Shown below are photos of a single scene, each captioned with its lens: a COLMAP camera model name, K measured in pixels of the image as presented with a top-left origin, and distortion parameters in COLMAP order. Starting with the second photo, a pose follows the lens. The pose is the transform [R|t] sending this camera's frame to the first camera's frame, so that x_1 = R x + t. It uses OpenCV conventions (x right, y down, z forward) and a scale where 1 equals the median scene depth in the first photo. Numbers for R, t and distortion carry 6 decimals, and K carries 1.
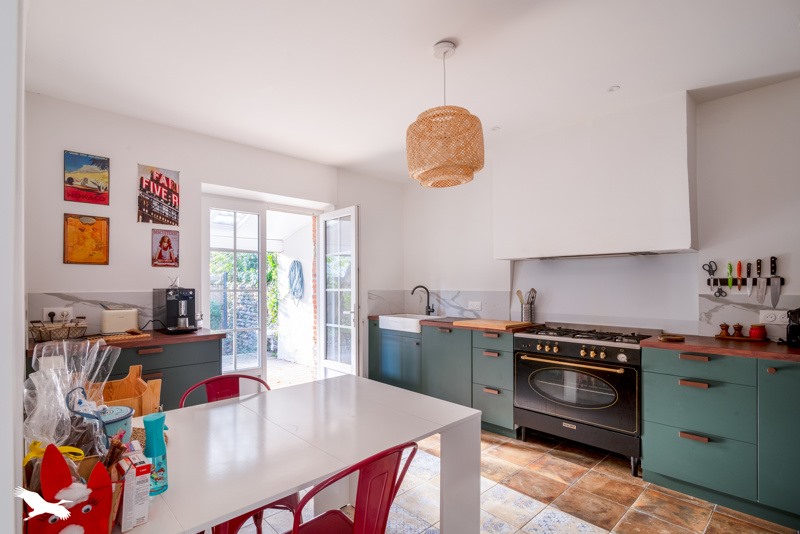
lens RADIAL K [[380.7, 0, 395.9], [0, 380.7, 287.8], [0, 0, 1]] dist [-0.002295, -0.000457]
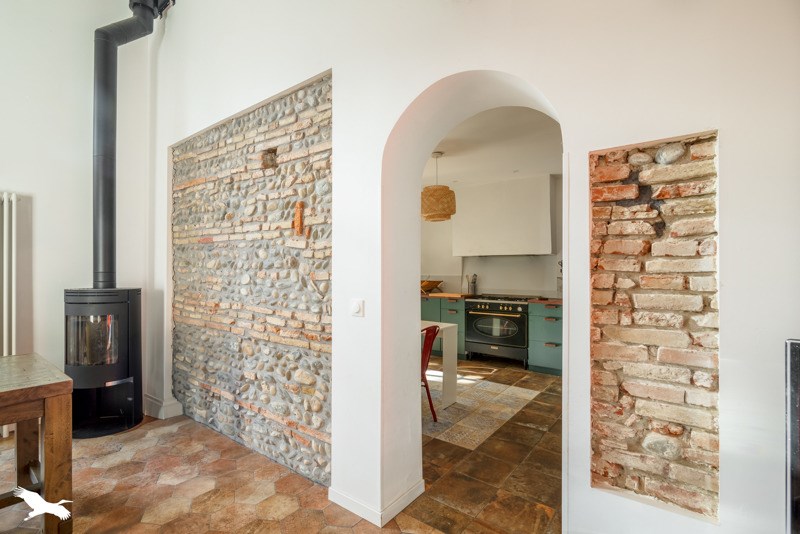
lens RADIAL K [[381.6, 0, 398.9], [0, 381.6, 277.3], [0, 0, 1]] dist [-0.034547, -0.000216]
pose [[0.985419, 0.005813, 0.170044, -0.307216], [-0.005671, 0.999983, -0.001324, 0.023902], [-0.170049, 0.000340, 0.985436, -0.720752]]
